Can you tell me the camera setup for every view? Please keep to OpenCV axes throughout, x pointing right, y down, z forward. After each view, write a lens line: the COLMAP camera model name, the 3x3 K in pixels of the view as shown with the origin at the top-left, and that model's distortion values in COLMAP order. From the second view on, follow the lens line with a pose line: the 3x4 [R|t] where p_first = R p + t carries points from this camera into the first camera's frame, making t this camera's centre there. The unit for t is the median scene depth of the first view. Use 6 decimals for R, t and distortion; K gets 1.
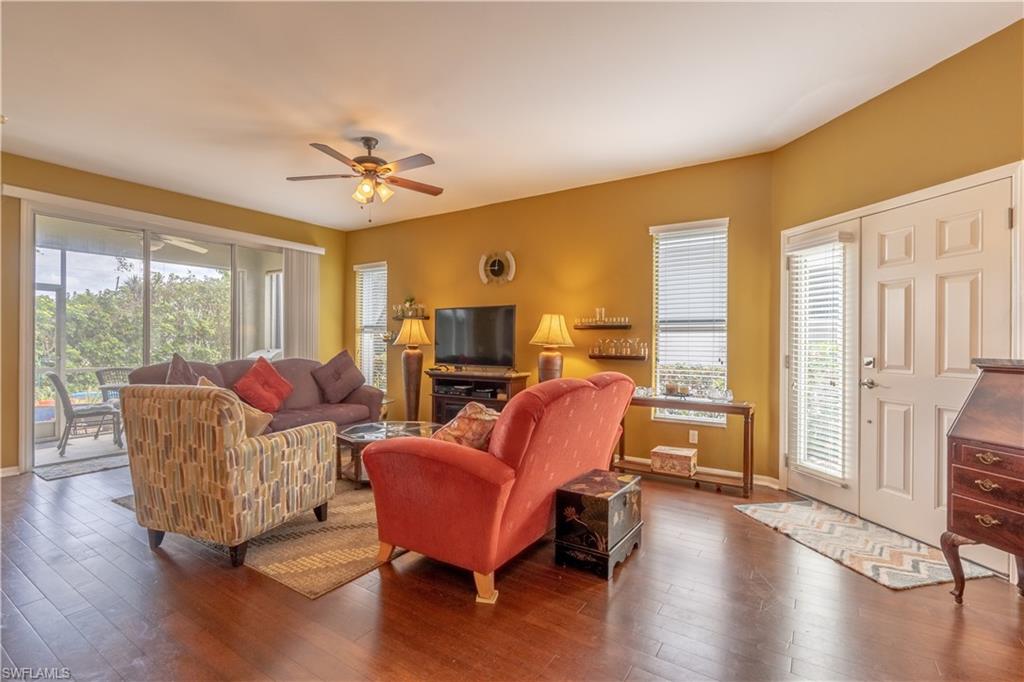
lens RADIAL K [[465.8, 0, 509.0], [0, 465.8, 341.7], [0, 0, 1]] dist [-0.002010, -0.000084]
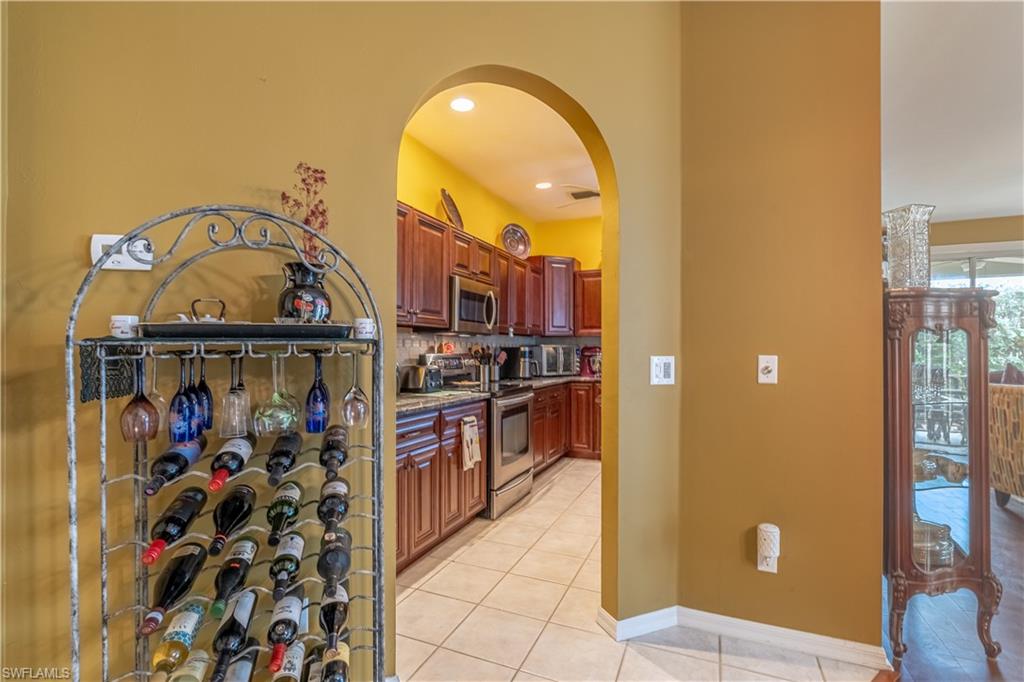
lens RADIAL K [[472.3, 0, 507.9], [0, 472.3, 351.5], [0, 0, 1]] dist [-0.000667, -0.000270]
pose [[0.169425, -0.004583, -0.985532, 0.217018], [-0.000819, 0.999988, -0.004791, 0.002198], [0.985543, 0.001619, 0.169419, -0.404379]]
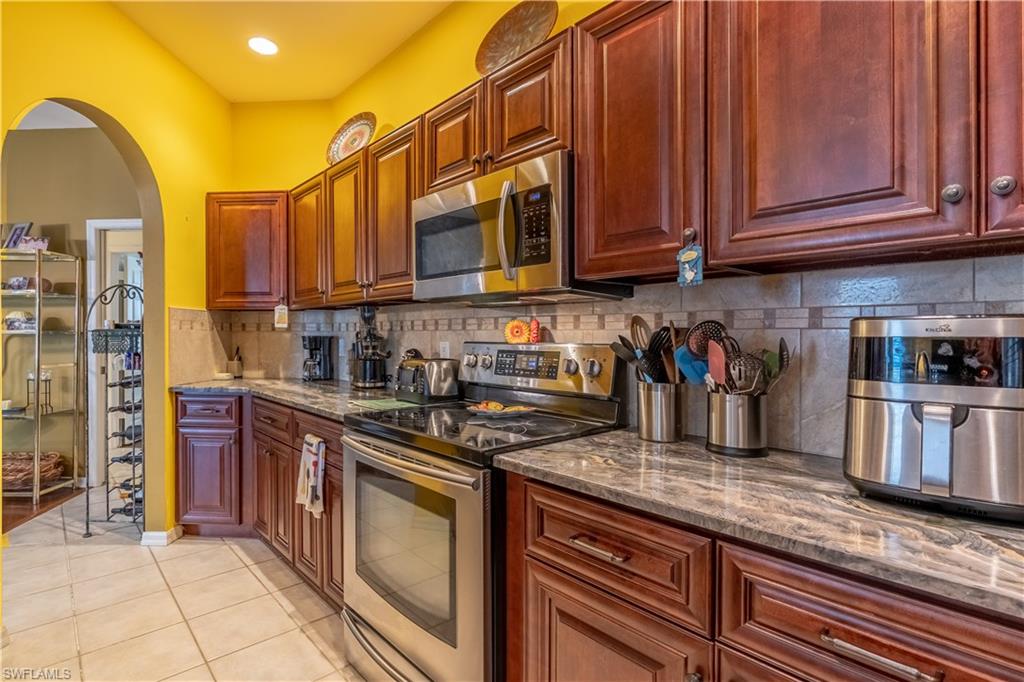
lens RADIAL K [[498.4, 0, 472.4], [0, 498.4, 337.1], [0, 0, 1]] dist [0.001292, 0.000358]
pose [[-0.959536, -0.008782, 0.281449, -0.798191], [-0.006989, 0.999948, 0.007375, -0.006320], [-0.281500, 0.005109, -0.959548, 0.095952]]
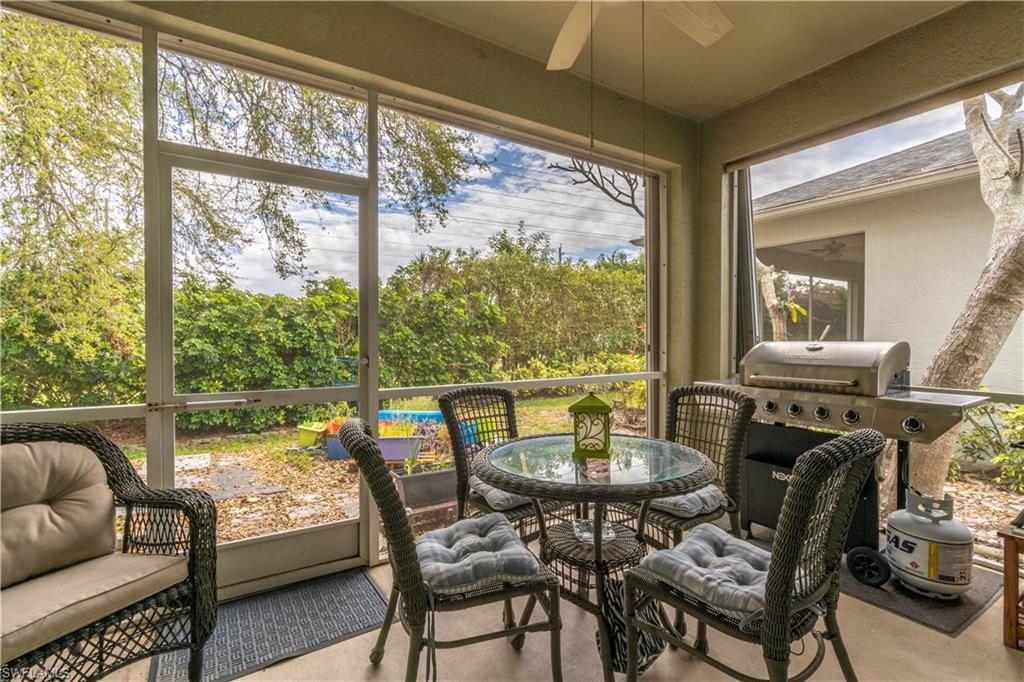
lens RADIAL K [[460.2, 0, 516.9], [0, 460.2, 337.7], [0, 0, 1]] dist [-0.001278, -0.000495]
pose [[0.912822, -0.000662, -0.408357, -1.016465], [0.002552, 0.999988, 0.004085, 0.018802], [0.408350, -0.004771, 0.912813, 1.025888]]
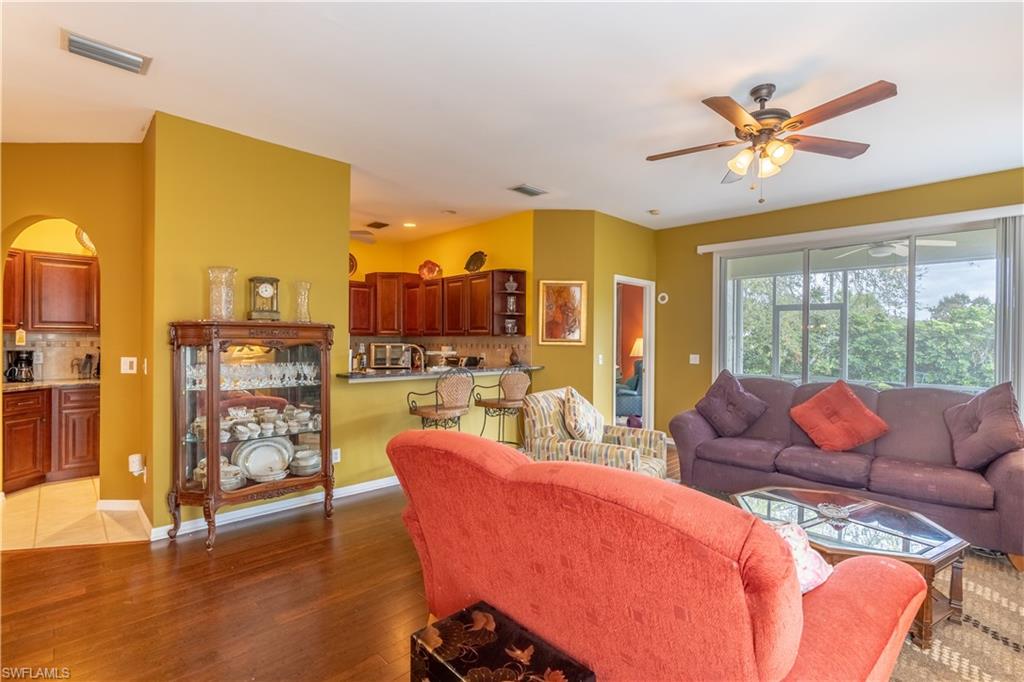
lens RADIAL K [[468.3, 0, 512.0], [0, 468.3, 341.0], [0, 0, 1]] dist [-0.003413, -0.000439]
pose [[-0.219402, -0.002932, -0.975630, 0.447967], [-0.012021, 0.999928, -0.000301, -0.034661], [0.975560, 0.011662, -0.219421, 0.713634]]
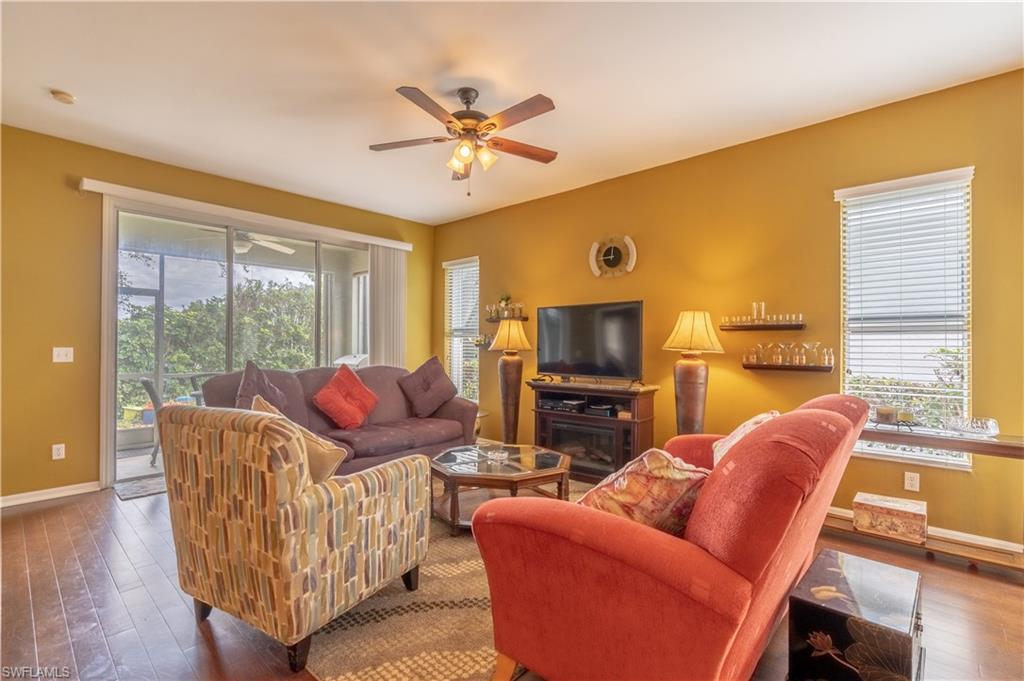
lens RADIAL K [[464.1, 0, 511.6], [0, 464.1, 342.6], [0, 0, 1]] dist [-0.002029, -0.000259]
pose [[0.986964, -0.002138, -0.160925, -0.091362], [0.000952, 0.999972, -0.007446, -0.001570], [0.160936, 0.007196, 0.986939, 0.214826]]
